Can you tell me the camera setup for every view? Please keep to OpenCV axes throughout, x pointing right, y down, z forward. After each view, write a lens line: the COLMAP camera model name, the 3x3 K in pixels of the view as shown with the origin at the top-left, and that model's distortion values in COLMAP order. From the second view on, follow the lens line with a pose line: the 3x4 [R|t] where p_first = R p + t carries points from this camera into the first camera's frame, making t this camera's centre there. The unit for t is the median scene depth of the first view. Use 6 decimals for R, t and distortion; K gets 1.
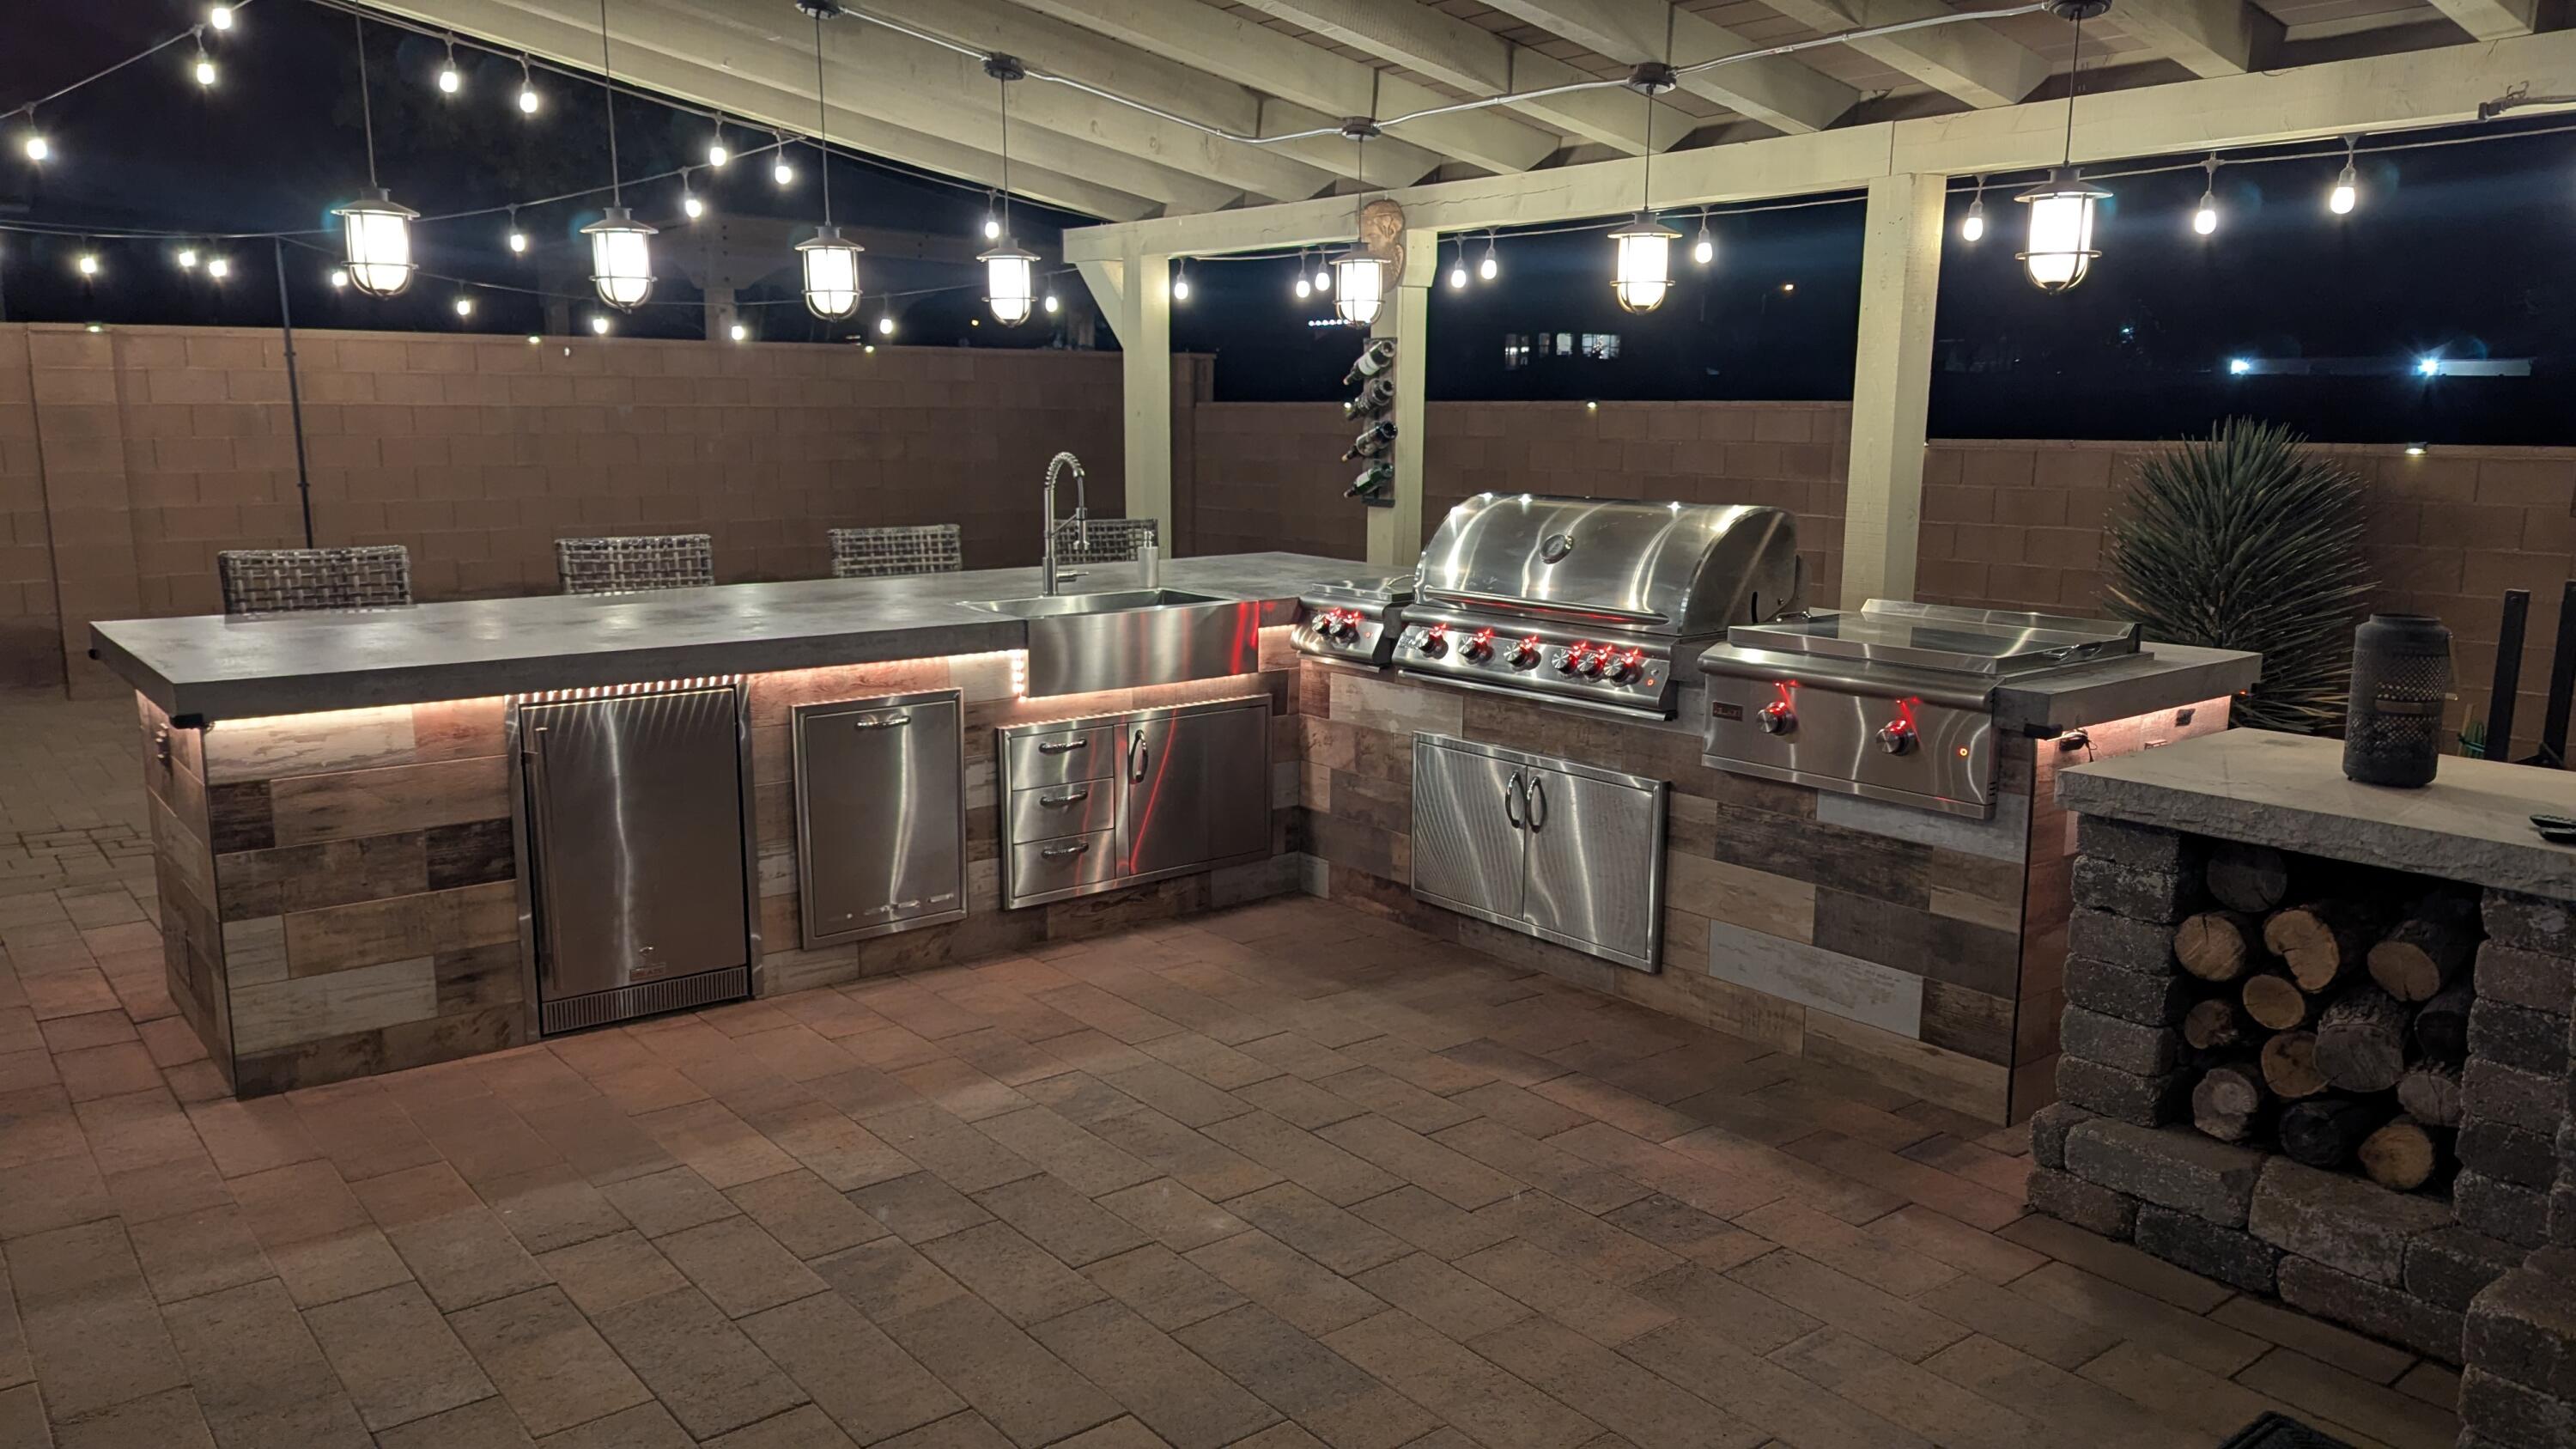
lens RADIAL K [[1842.7, 0, 1281.9], [0, 1842.7, 739.3], [0, 0, 1]] dist [0.043483, -0.022605]
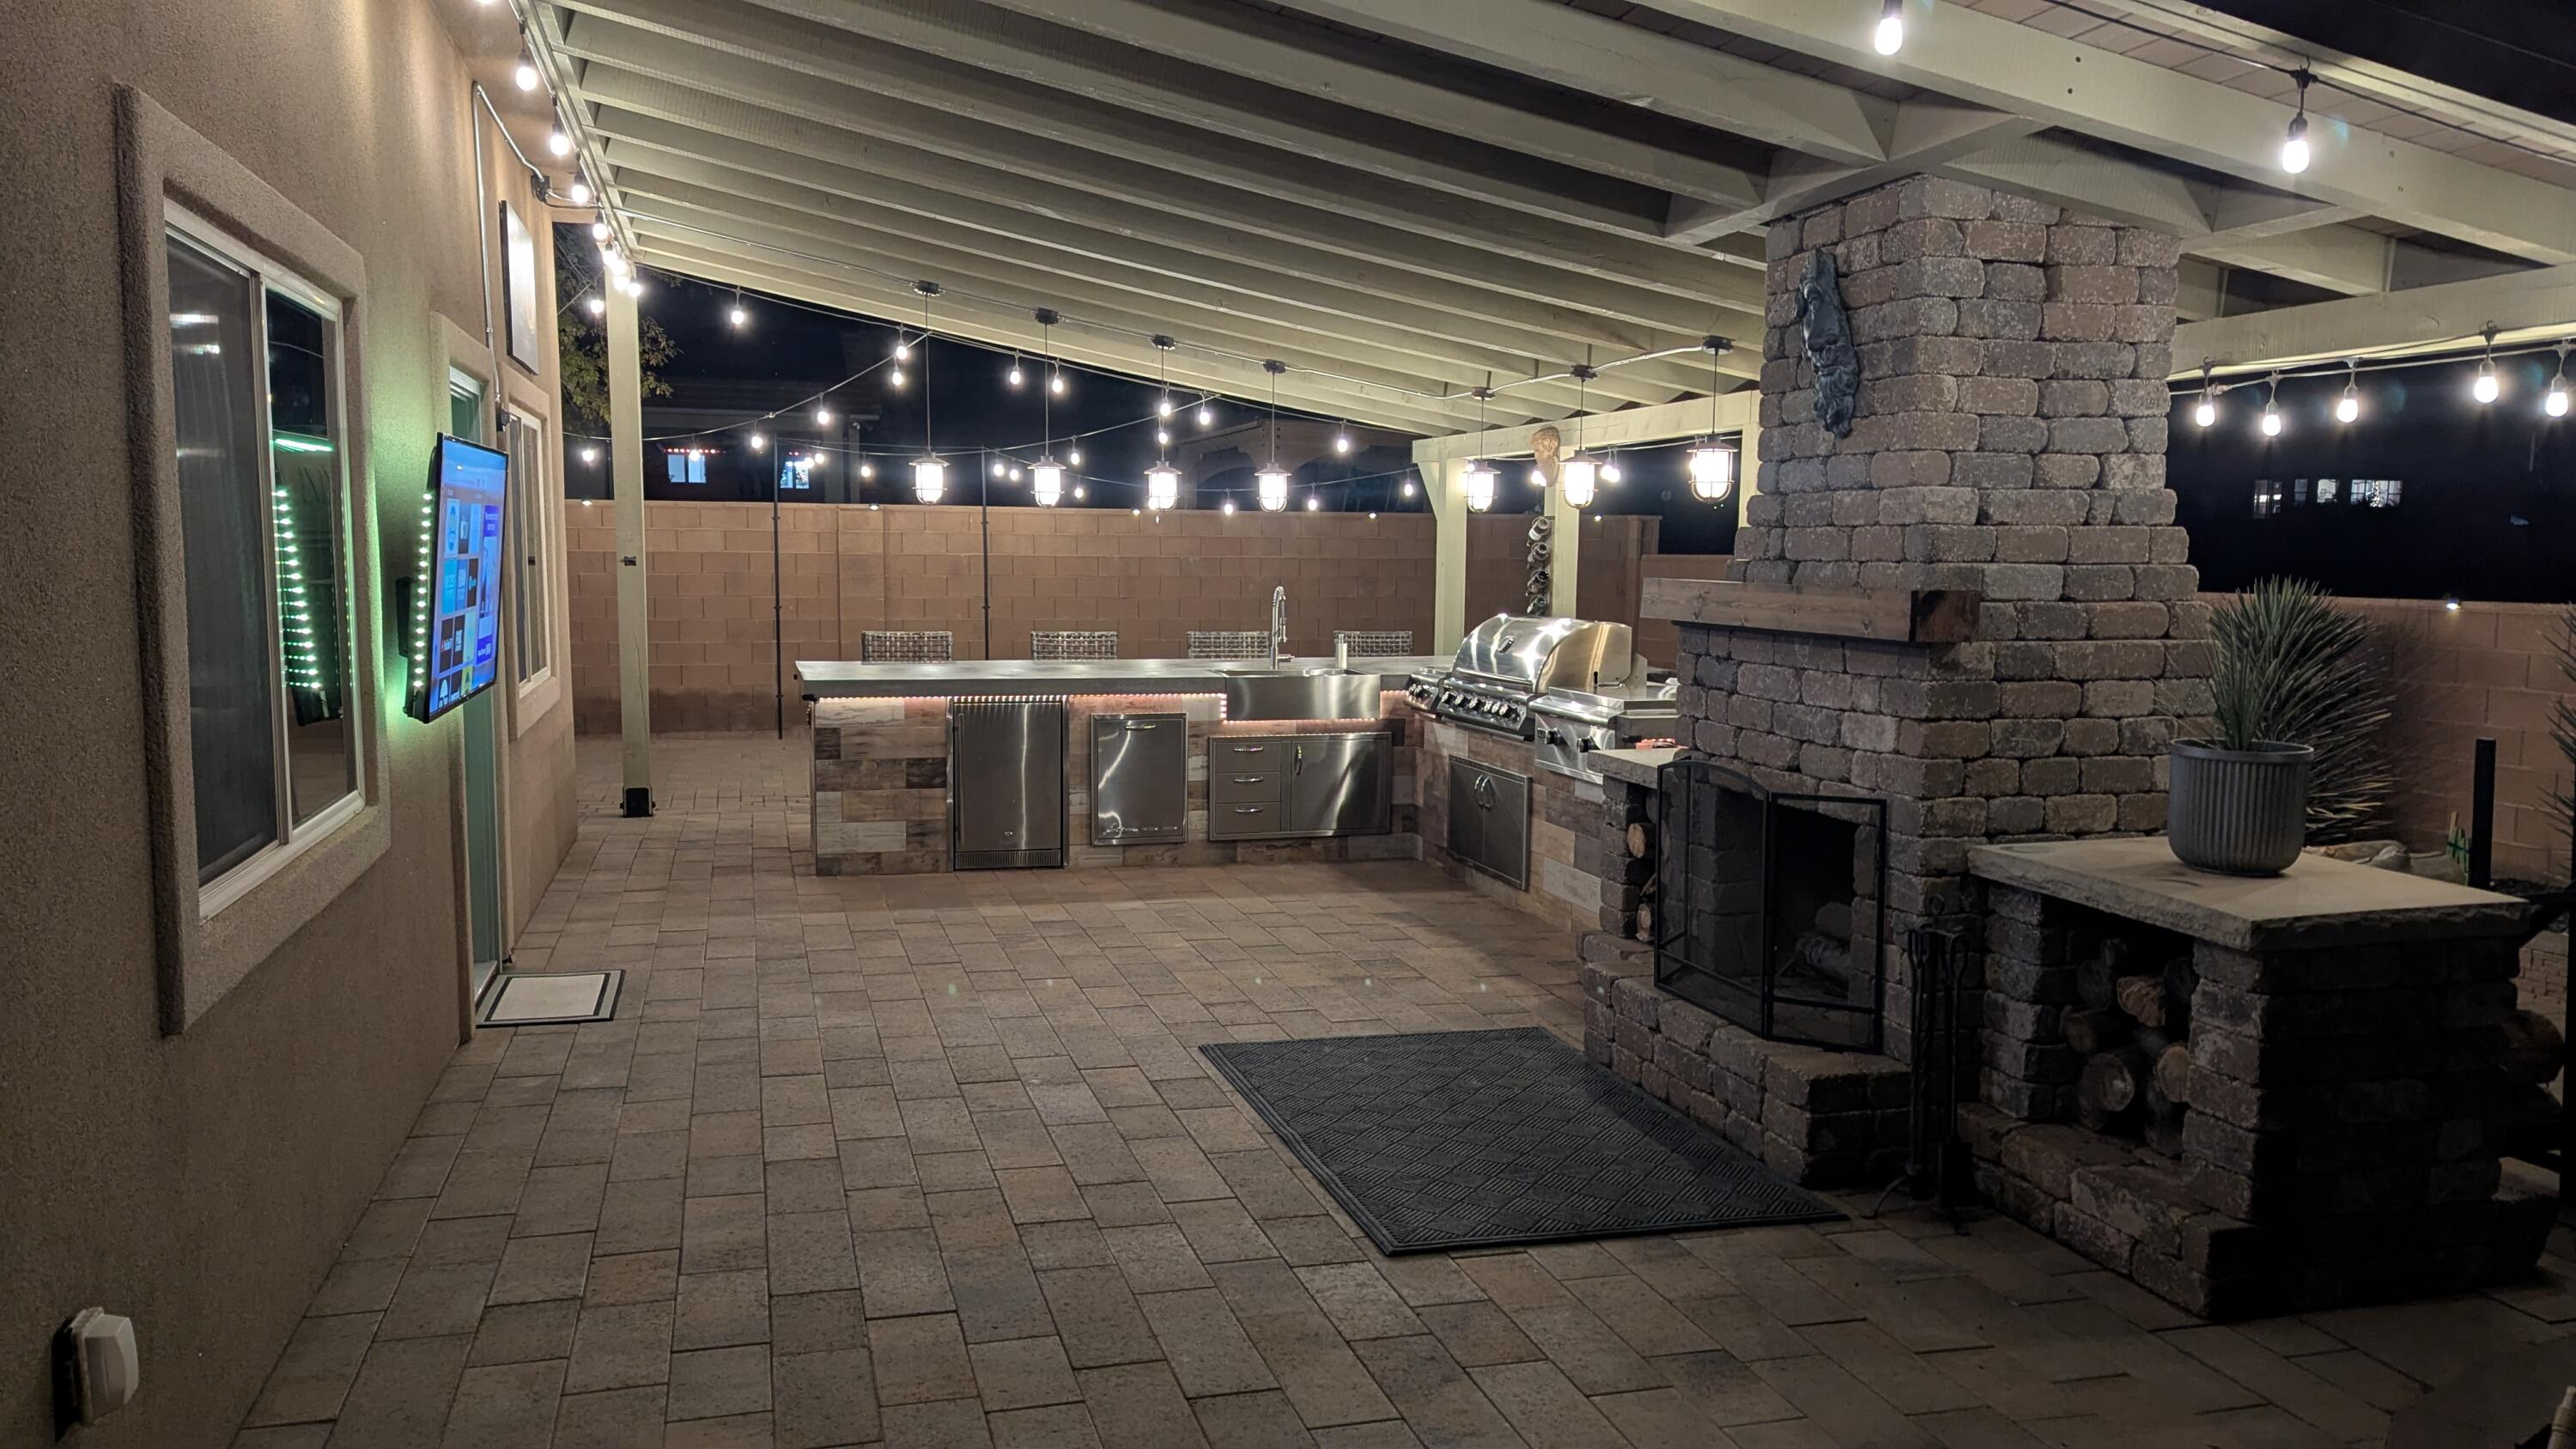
lens RADIAL K [[1842.7, 0, 1298.8], [0, 1842.7, 728.2], [0, 0, 1]] dist [0.043483, -0.022605]
pose [[0.927867, 0.042901, -0.370436, 0.564335], [-0.073862, 0.994823, -0.069796, 0.099777], [0.365524, 0.092123, 0.926232, -0.602403]]
